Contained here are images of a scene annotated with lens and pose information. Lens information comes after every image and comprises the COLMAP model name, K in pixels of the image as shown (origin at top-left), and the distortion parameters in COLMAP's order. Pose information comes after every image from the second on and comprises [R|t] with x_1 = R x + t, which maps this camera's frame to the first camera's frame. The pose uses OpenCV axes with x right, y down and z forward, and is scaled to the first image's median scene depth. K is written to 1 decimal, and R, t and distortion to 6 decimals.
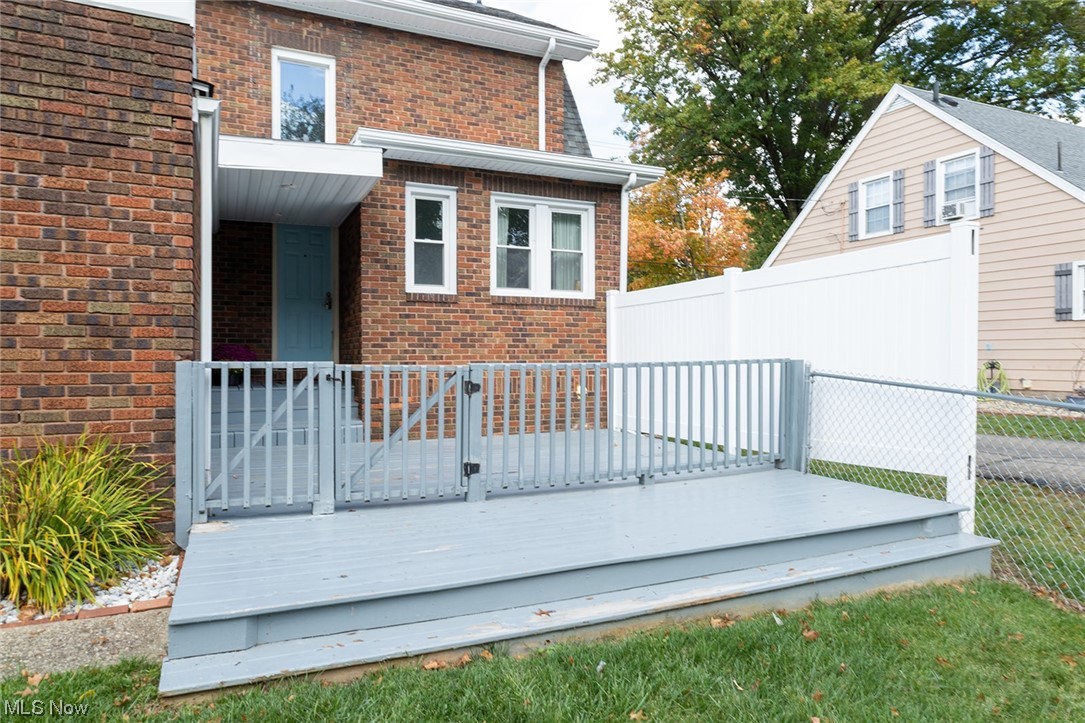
lens RADIAL K [[729.5, 0, 554.6], [0, 729.5, 358.5], [0, 0, 1]] dist [0.006807, 0.005175]
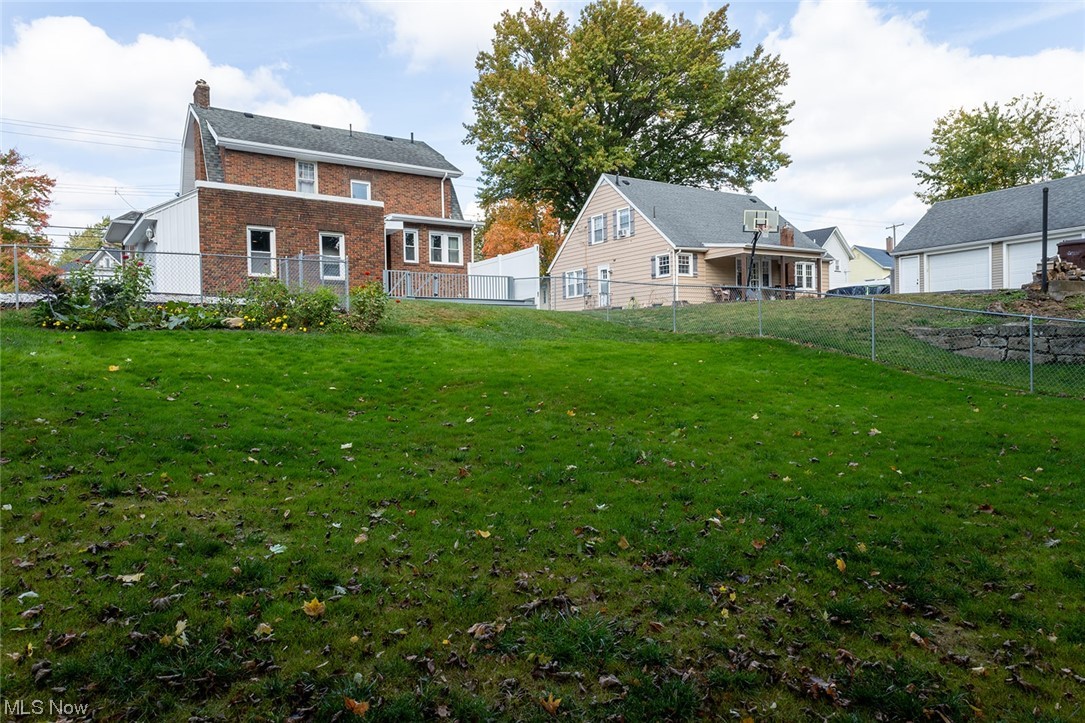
lens RADIAL K [[729.5, 0, 554.6], [0, 729.5, 358.5], [0, 0, 1]] dist [0.006807, 0.005175]
pose [[0.986794, -0.019473, 0.160803, -0.066780], [0.019017, 0.999810, 0.004379, 0.305719], [-0.160858, -0.001263, 0.986977, -2.100883]]
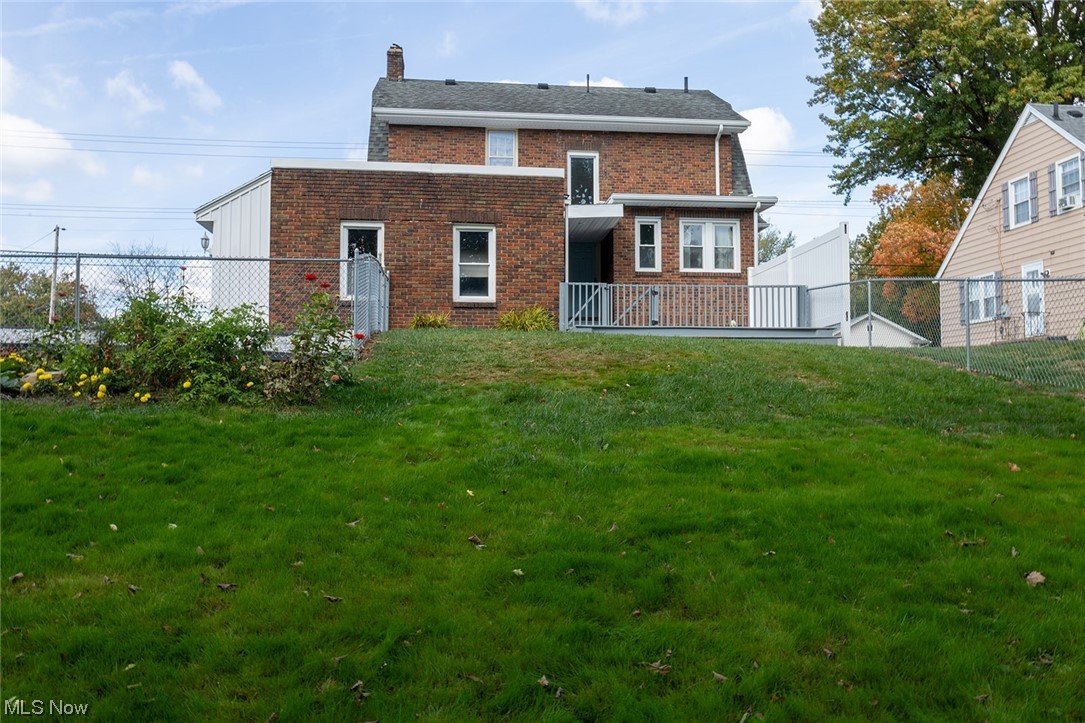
lens RADIAL K [[872.4, 0, 548.3], [0, 872.4, 342.9], [0, 0, 1]] dist [0.008420, -0.011178]
pose [[0.947616, -0.024107, -0.318501, 0.294977], [0.002341, 0.997645, -0.068544, 0.242927], [0.319403, 0.064208, 0.945441, -1.195597]]
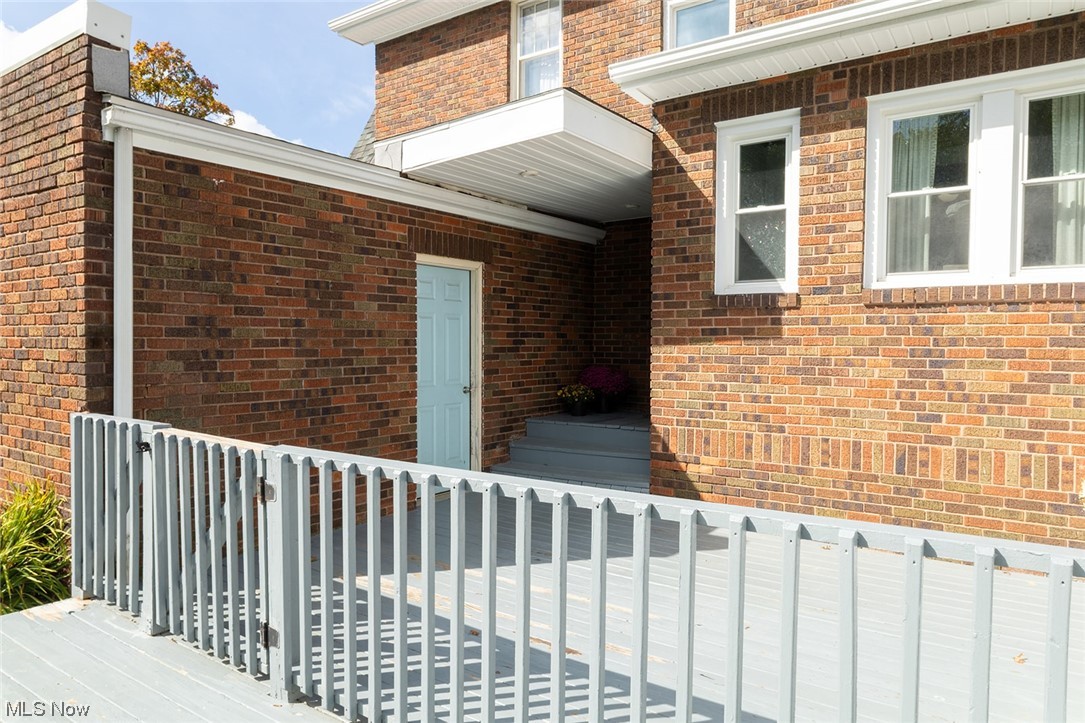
lens RADIAL K [[729.5, 0, 554.6], [0, 729.5, 358.5], [0, 0, 1]] dist [0.006807, 0.005175]
pose [[0.494414, 0.020257, -0.868990, 0.263016], [-0.015147, 0.999777, 0.014688, -0.038599], [0.869094, 0.005901, 0.494611, 0.512628]]
